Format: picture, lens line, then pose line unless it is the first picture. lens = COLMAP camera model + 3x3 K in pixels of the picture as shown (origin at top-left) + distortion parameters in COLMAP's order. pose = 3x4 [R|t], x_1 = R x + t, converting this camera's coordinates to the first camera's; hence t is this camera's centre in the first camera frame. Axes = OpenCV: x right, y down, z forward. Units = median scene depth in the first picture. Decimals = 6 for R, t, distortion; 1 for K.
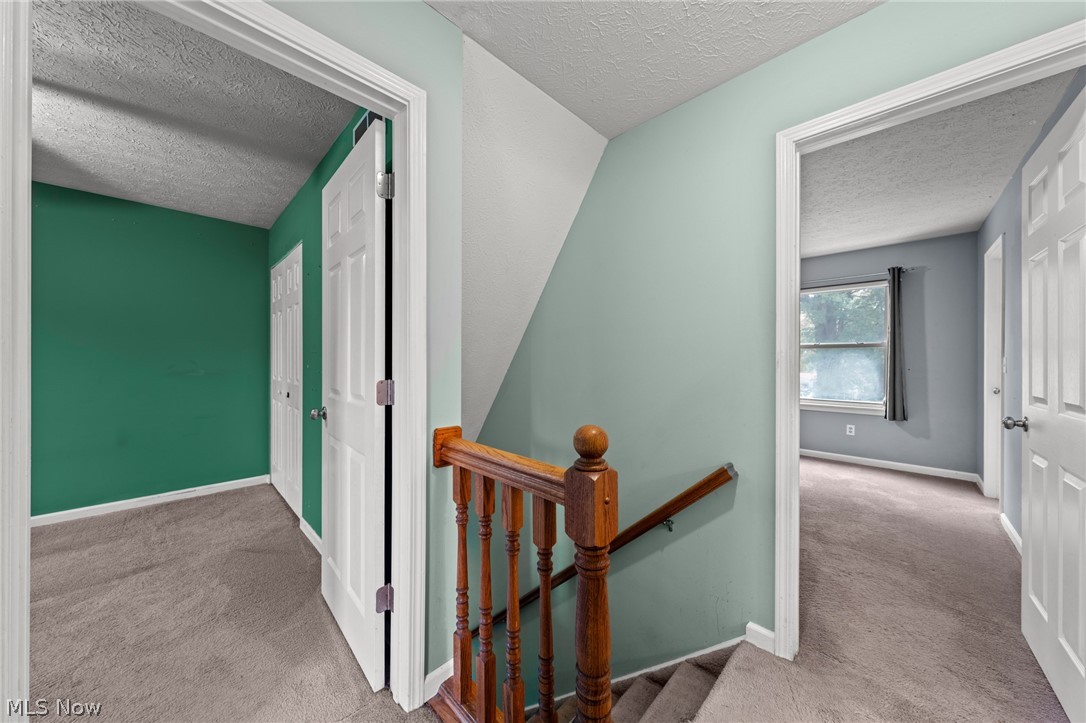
lens RADIAL K [[364.3, 0, 541.0], [0, 364.3, 360.8], [0, 0, 1]] dist [-0.006130, 0.000032]
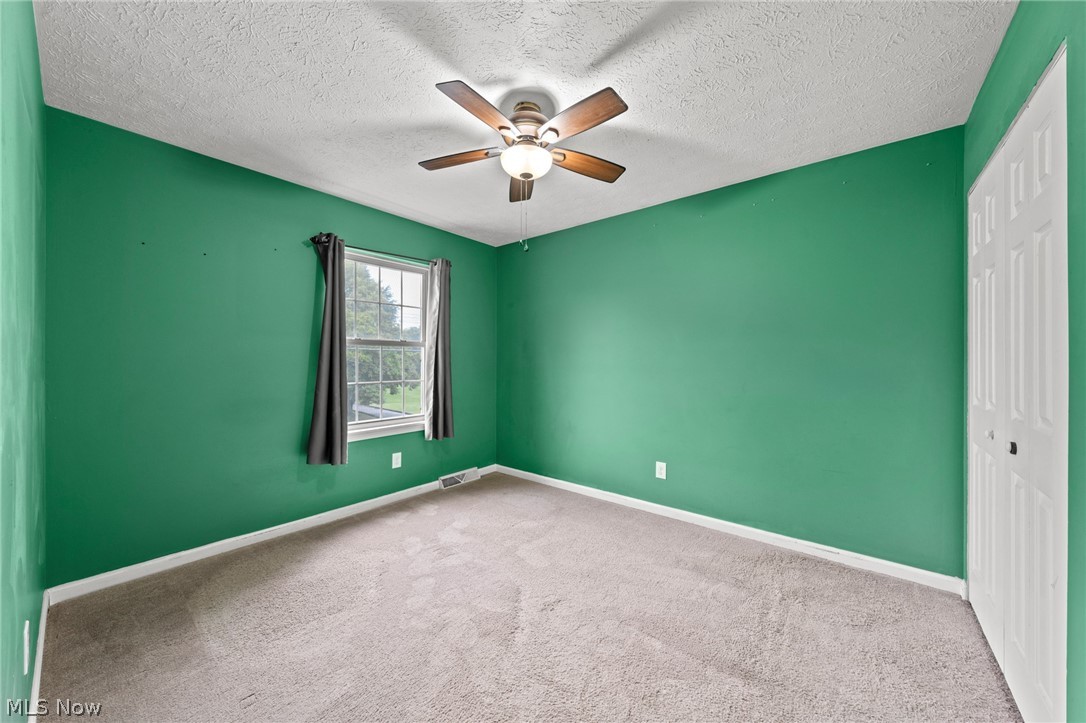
lens RADIAL K [[395.7, 0, 541.3], [0, 395.7, 362.7], [0, 0, 1]] dist [-0.001127, 0.000103]
pose [[0.100869, -0.002541, -0.994897, -0.286712], [-0.003607, 0.999989, -0.002919, -0.004915], [0.994893, 0.003883, 0.100858, 0.395164]]
